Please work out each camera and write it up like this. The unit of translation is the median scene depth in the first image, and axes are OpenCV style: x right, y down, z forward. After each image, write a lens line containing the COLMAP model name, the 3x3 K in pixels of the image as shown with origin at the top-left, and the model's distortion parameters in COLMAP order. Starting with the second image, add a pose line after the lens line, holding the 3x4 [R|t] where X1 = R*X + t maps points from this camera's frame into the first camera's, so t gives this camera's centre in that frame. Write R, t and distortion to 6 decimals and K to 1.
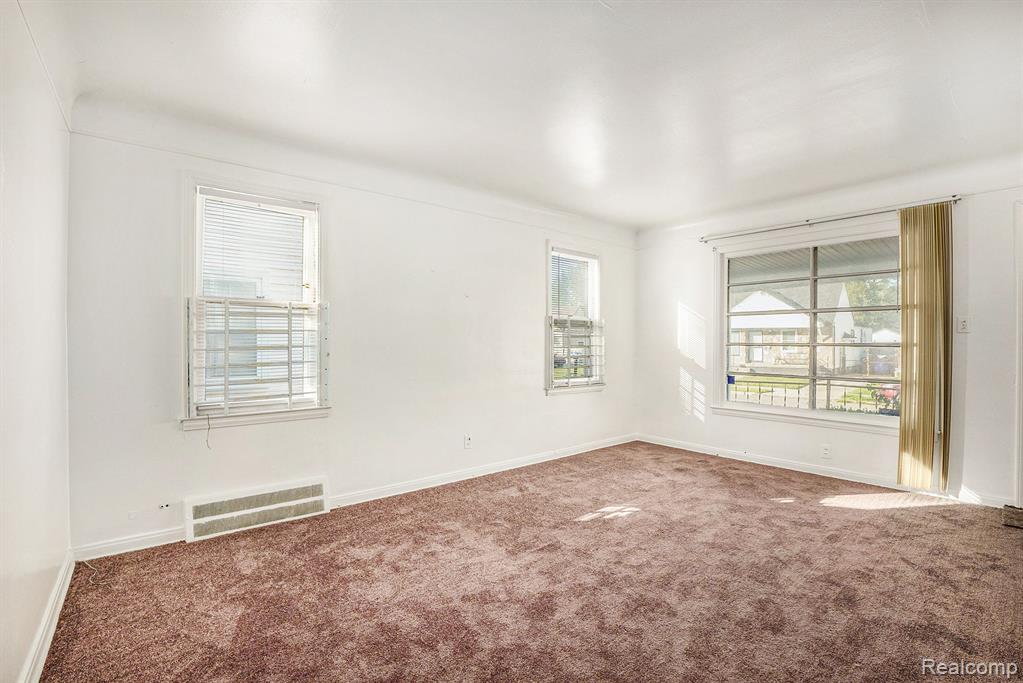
lens RADIAL K [[465.9, 0, 511.5], [0, 465.9, 341.5], [0, 0, 1]] dist [-0.068993, 0.016342]
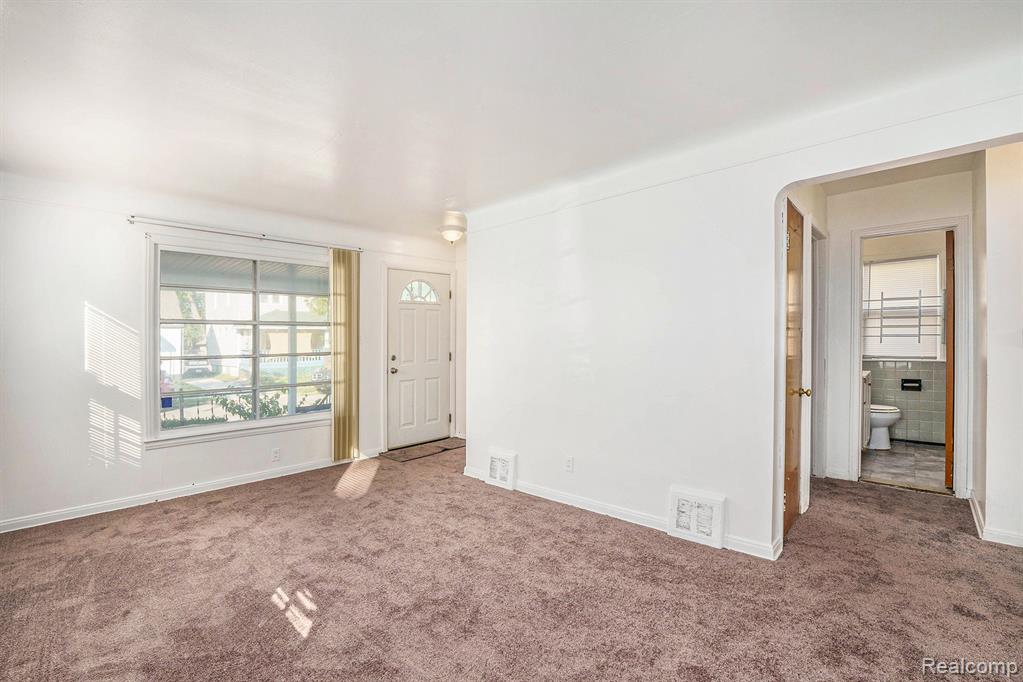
lens RADIAL K [[465.9, 0, 511.5], [0, 465.9, 341.0], [0, 0, 1]] dist [-0.068993, 0.016342]
pose [[-0.138034, -0.003373, 0.990422, -0.448492], [0.013298, 0.999898, 0.005258, -0.023843], [-0.990338, 0.013897, -0.137975, 0.585959]]
